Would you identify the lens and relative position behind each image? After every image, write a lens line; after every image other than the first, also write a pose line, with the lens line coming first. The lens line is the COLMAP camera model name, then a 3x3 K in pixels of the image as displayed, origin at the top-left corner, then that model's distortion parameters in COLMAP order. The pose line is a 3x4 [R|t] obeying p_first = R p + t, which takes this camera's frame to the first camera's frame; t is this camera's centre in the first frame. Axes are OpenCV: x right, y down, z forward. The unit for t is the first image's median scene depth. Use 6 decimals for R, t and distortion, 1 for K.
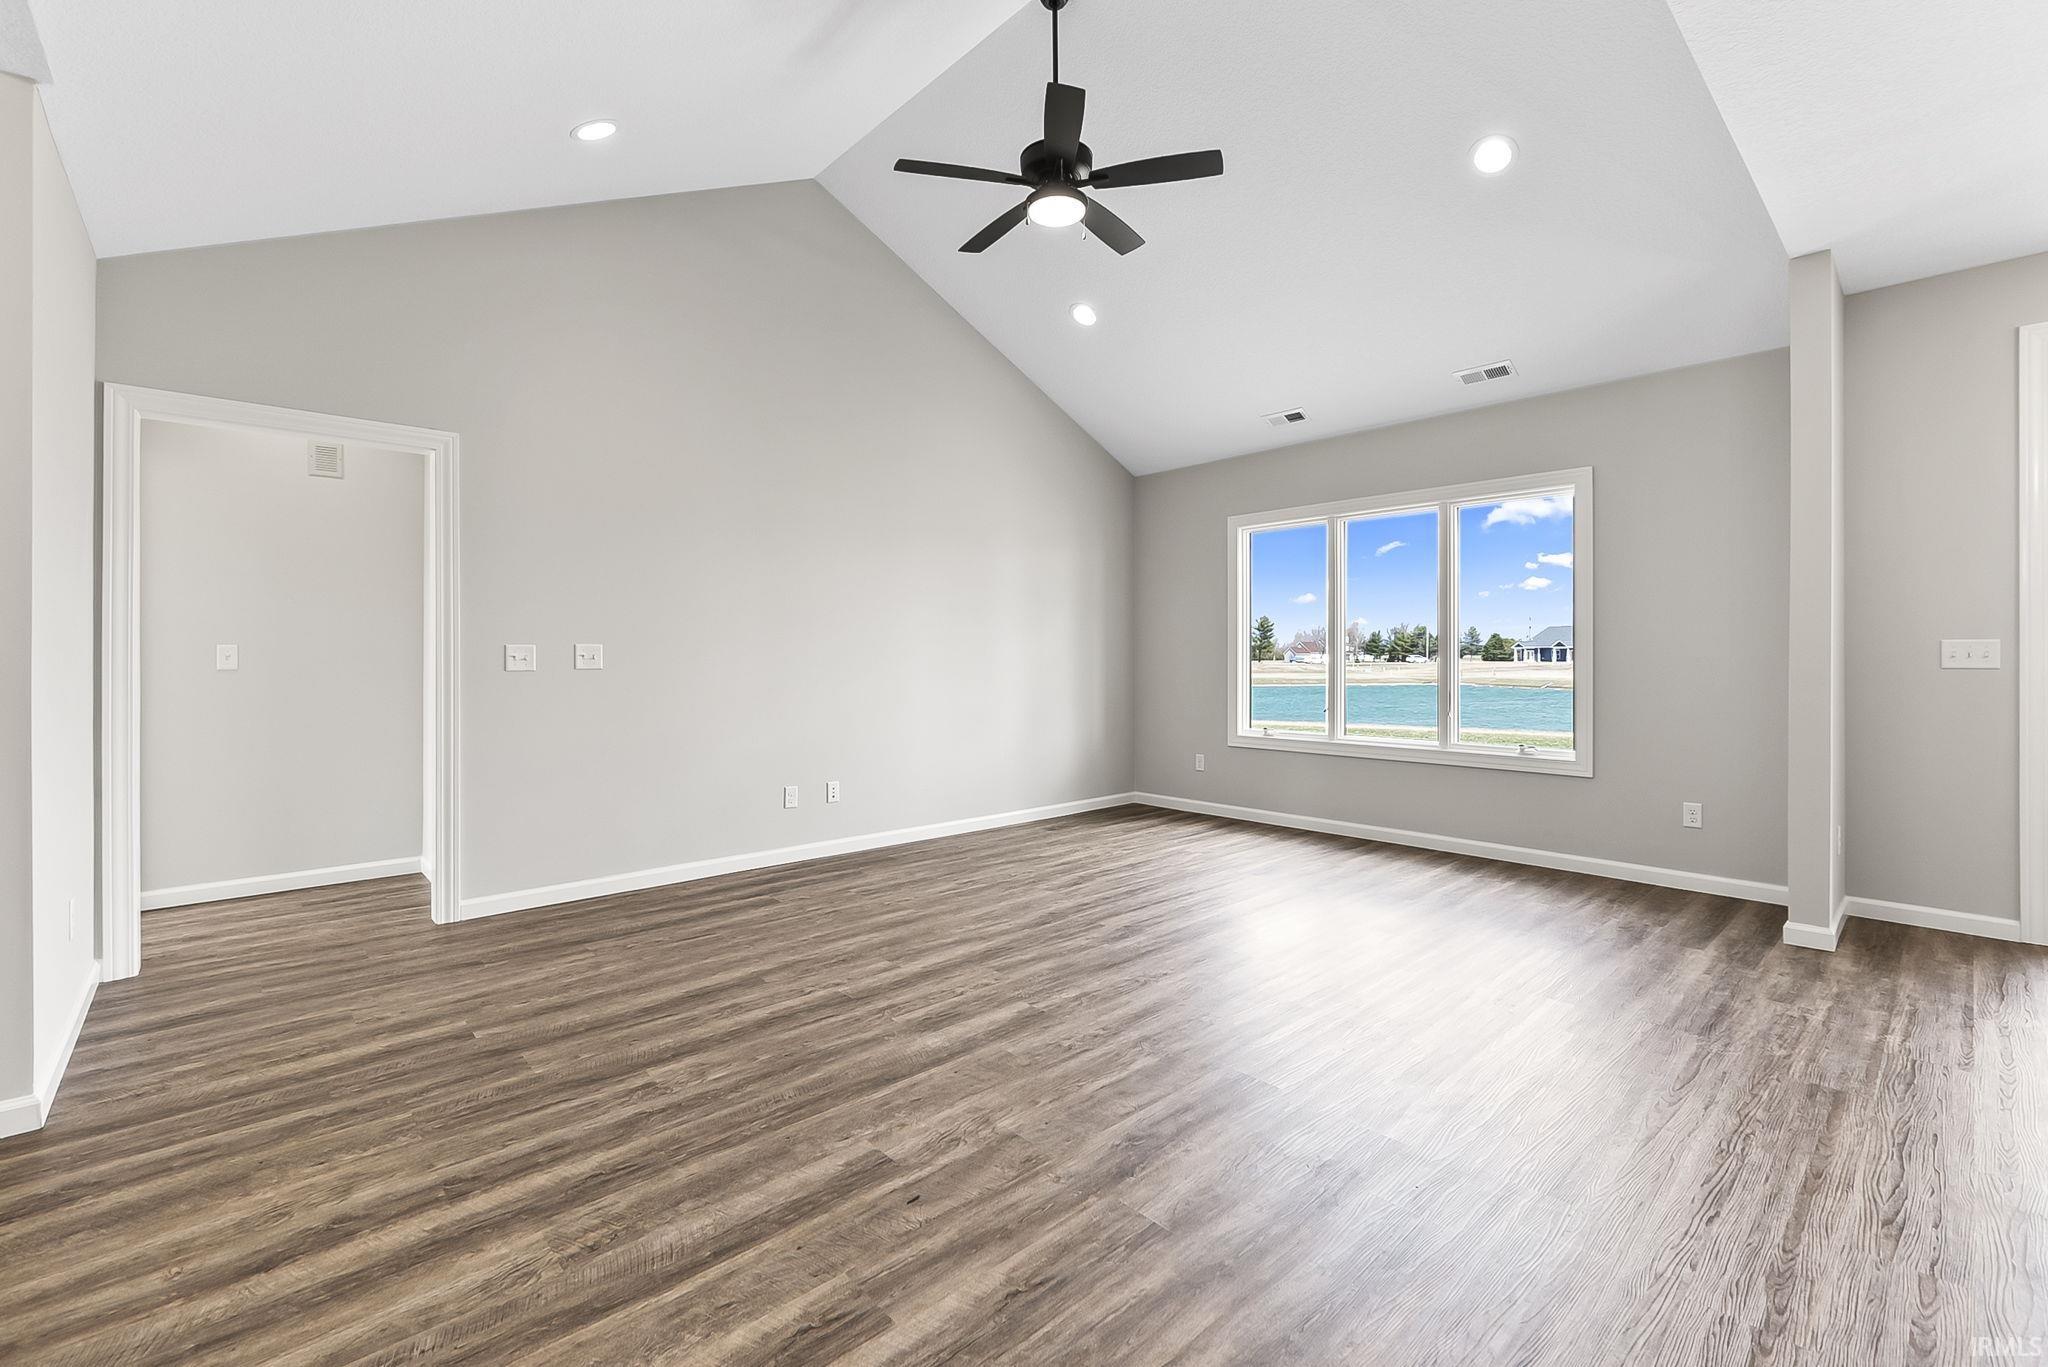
lens RADIAL K [[870.9, 0, 1021.0], [0, 870.9, 653.4], [0, 0, 1]] dist [-0.007582, -0.000160]
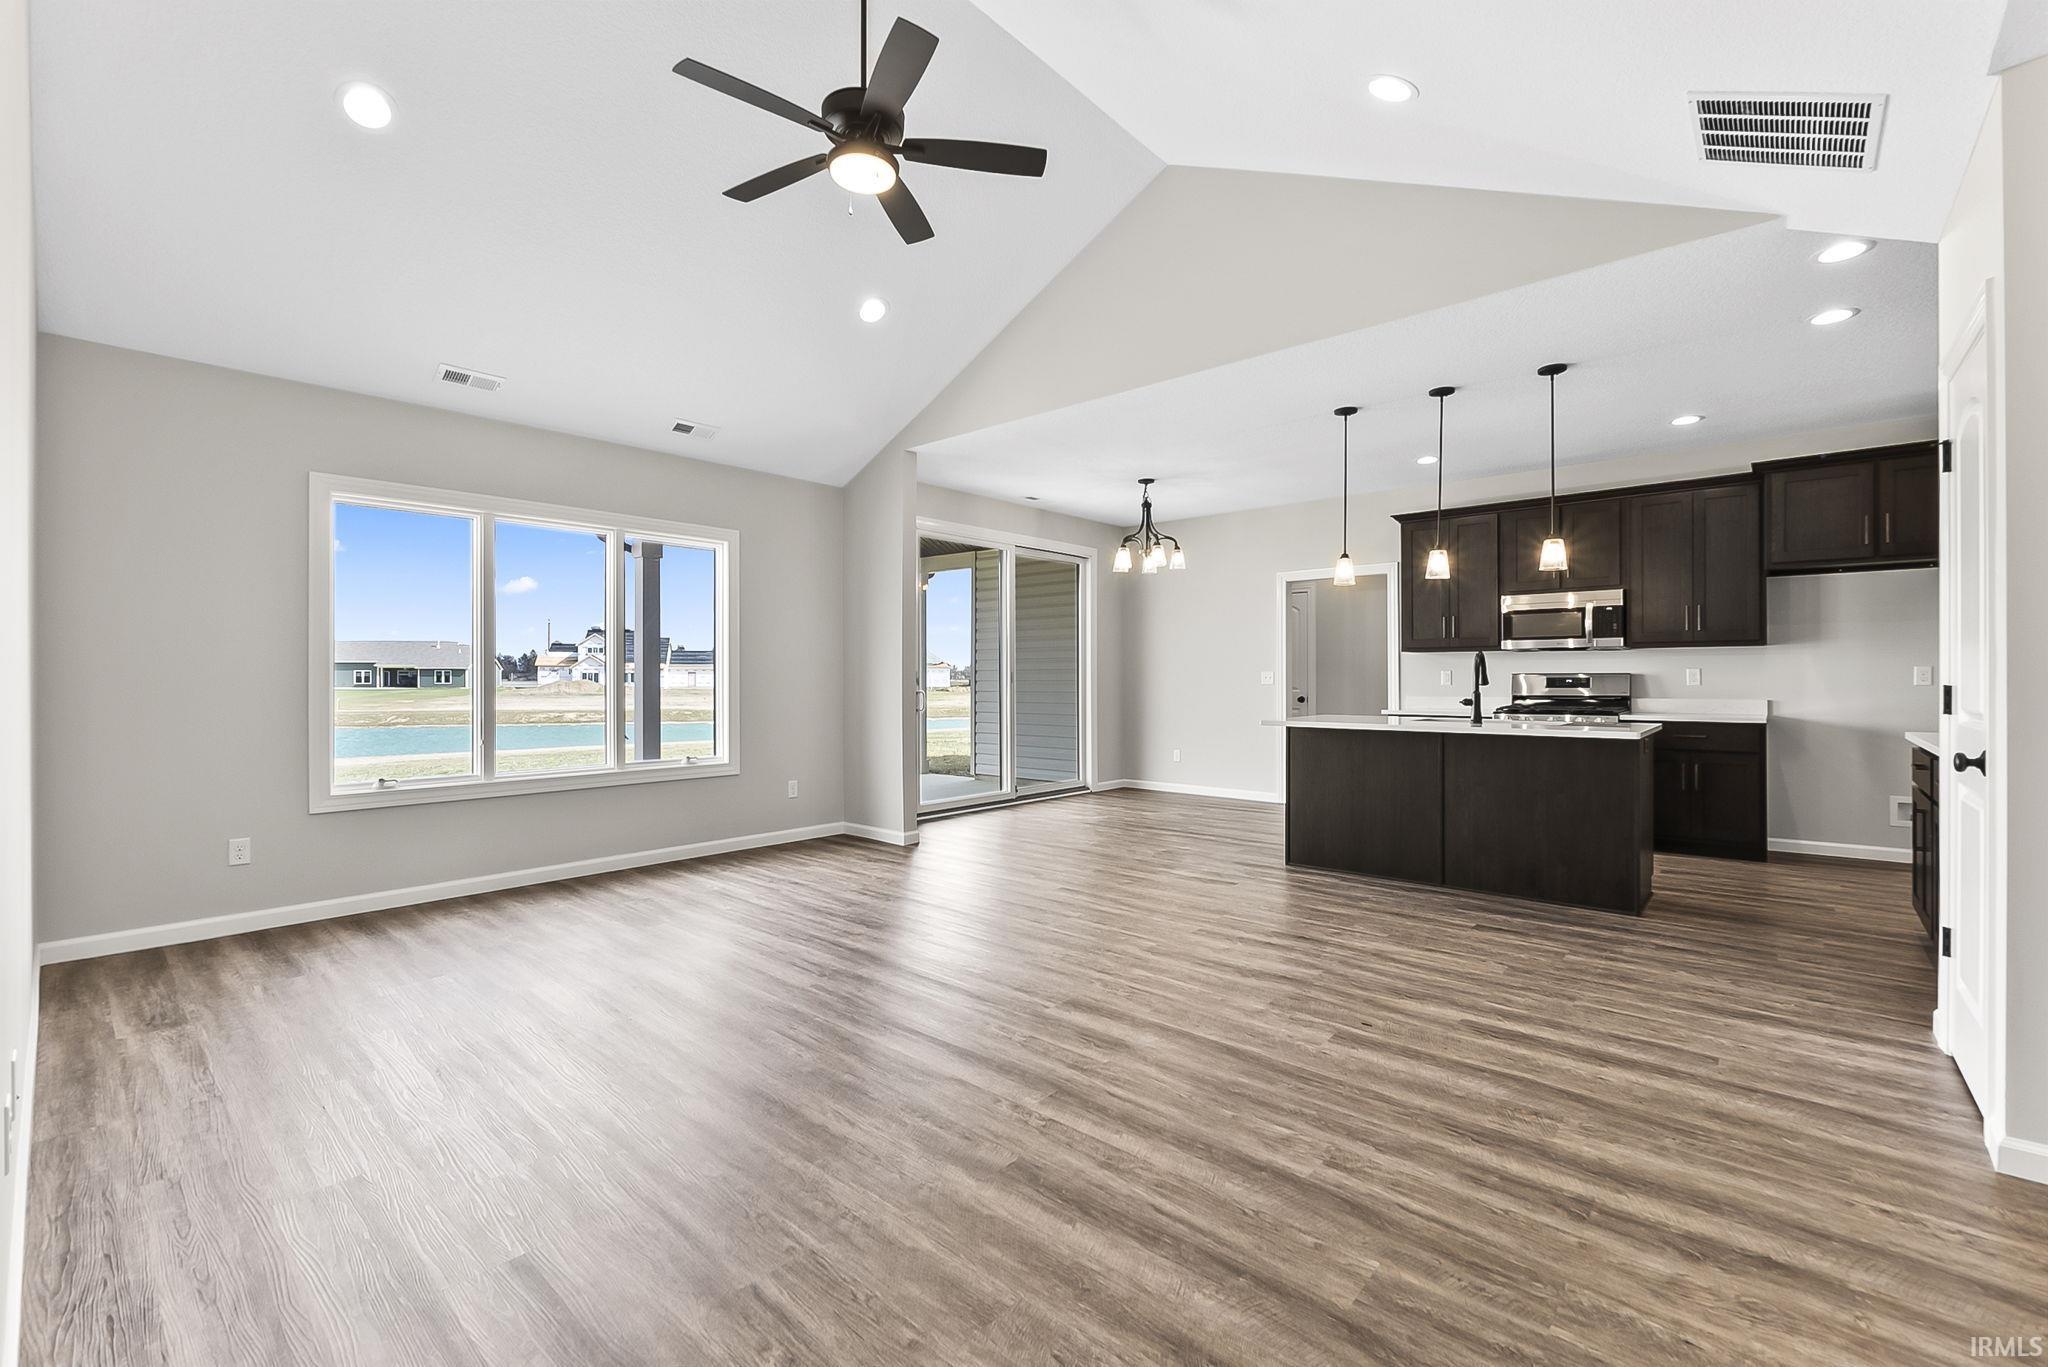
lens RADIAL K [[865.1, 0, 1022.8], [0, 865.1, 673.5], [0, 0, 1]] dist [-0.006751, -0.000460]
pose [[-0.106588, 0.005670, 0.994287, -1.115990], [-0.001197, 0.999982, -0.005831, 0.003518], [-0.994303, -0.001812, -0.106580, 1.236235]]
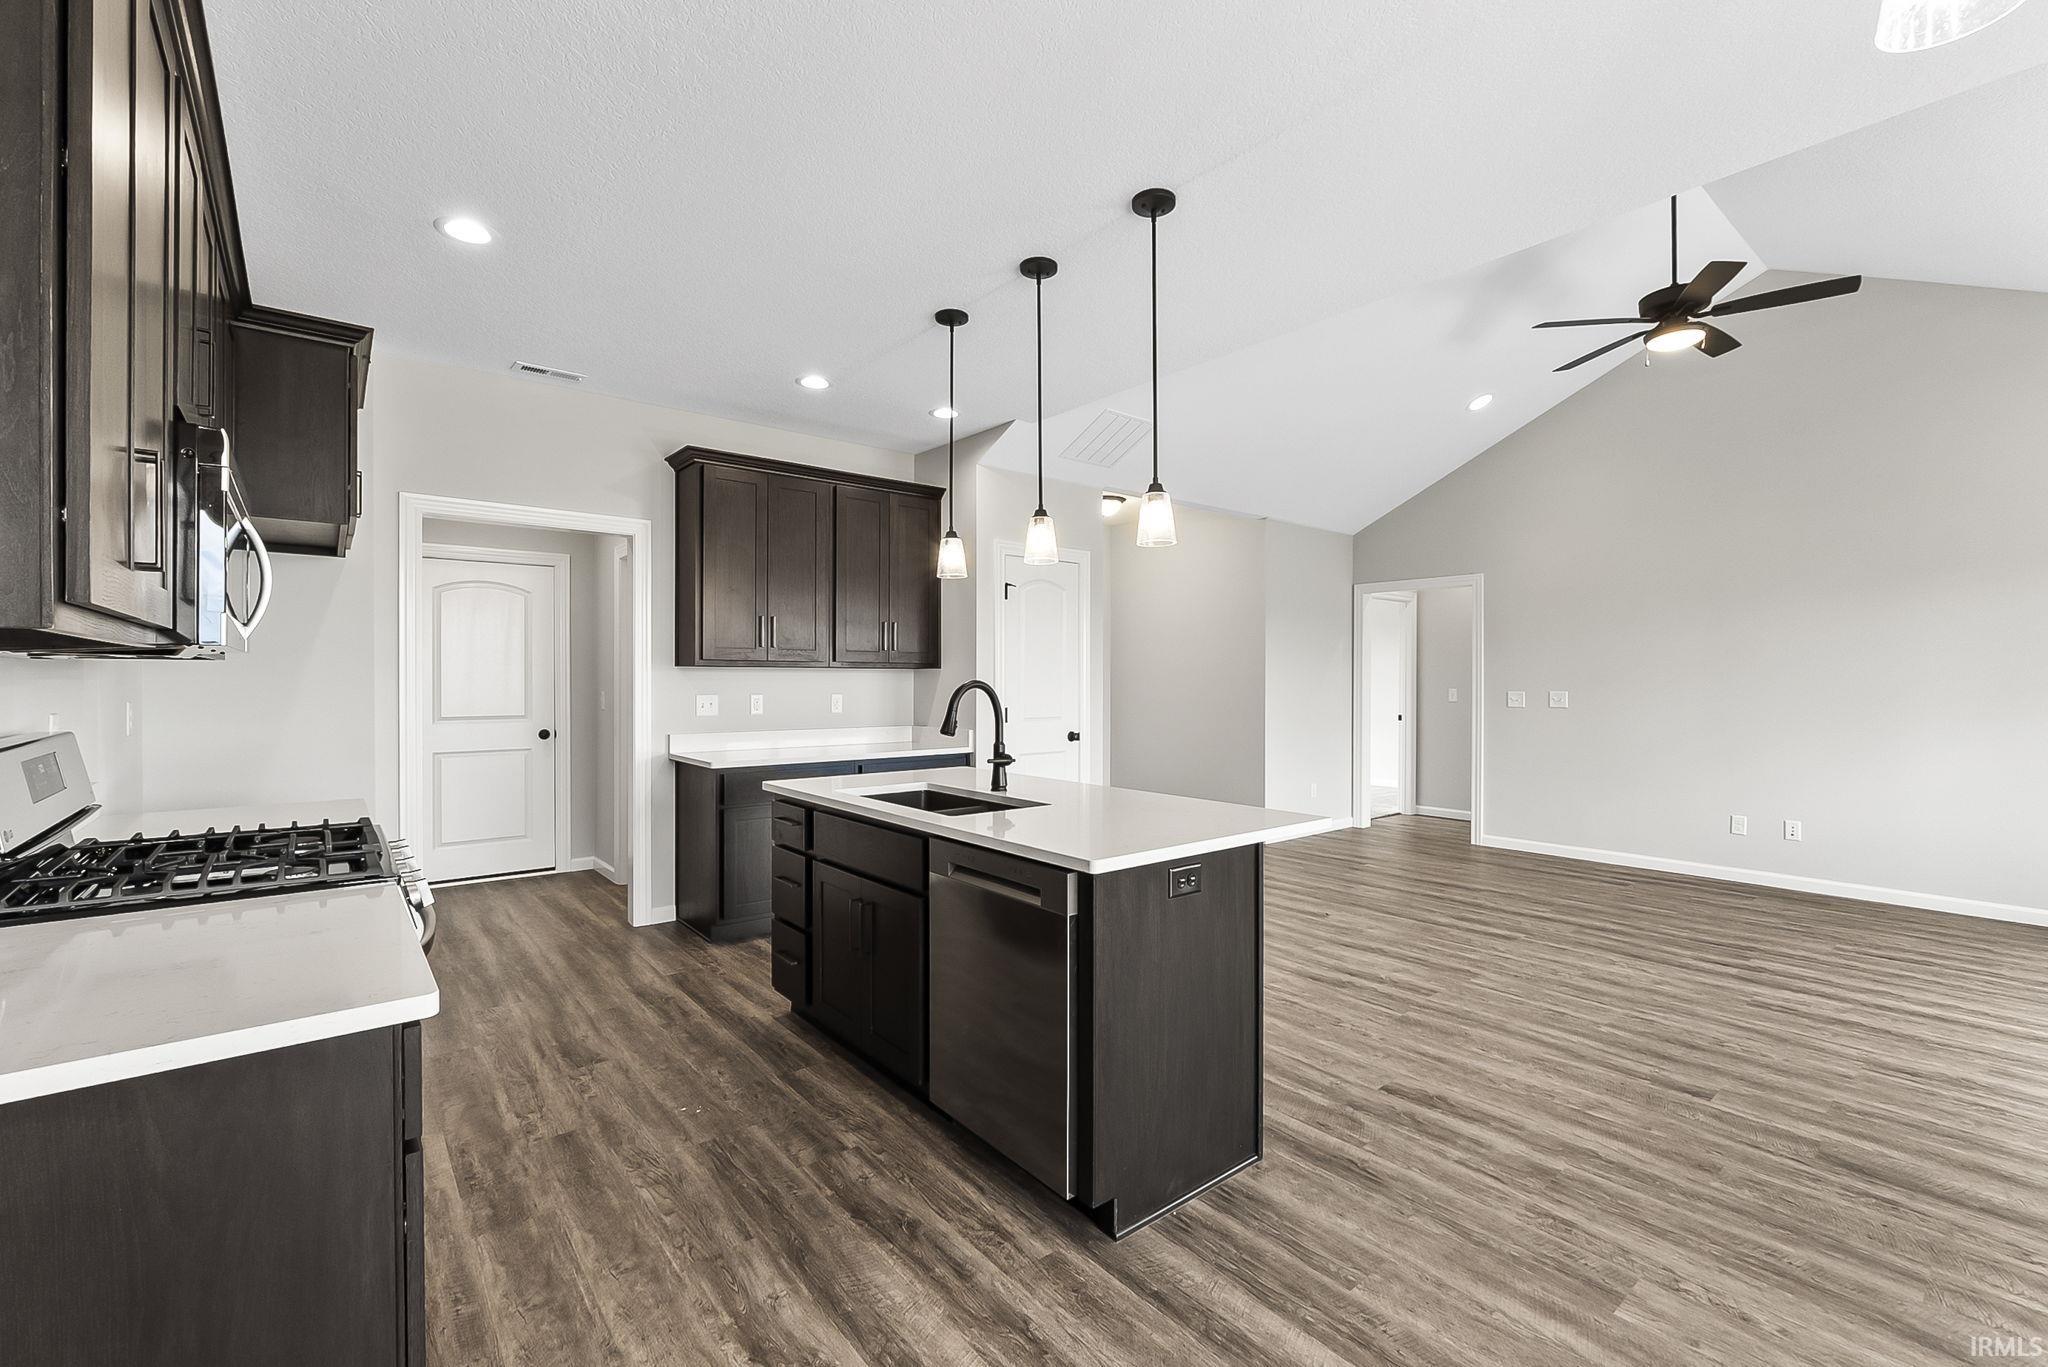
lens RADIAL K [[868.8, 0, 1022.8], [0, 868.8, 677.3], [0, 0, 1]] dist [-0.006410, -0.000278]
pose [[-0.056482, 0.000322, -0.998404, 1.705936], [0.001522, 0.999999, 0.000237, -0.058202], [0.998402, -0.001506, -0.056483, 0.223778]]
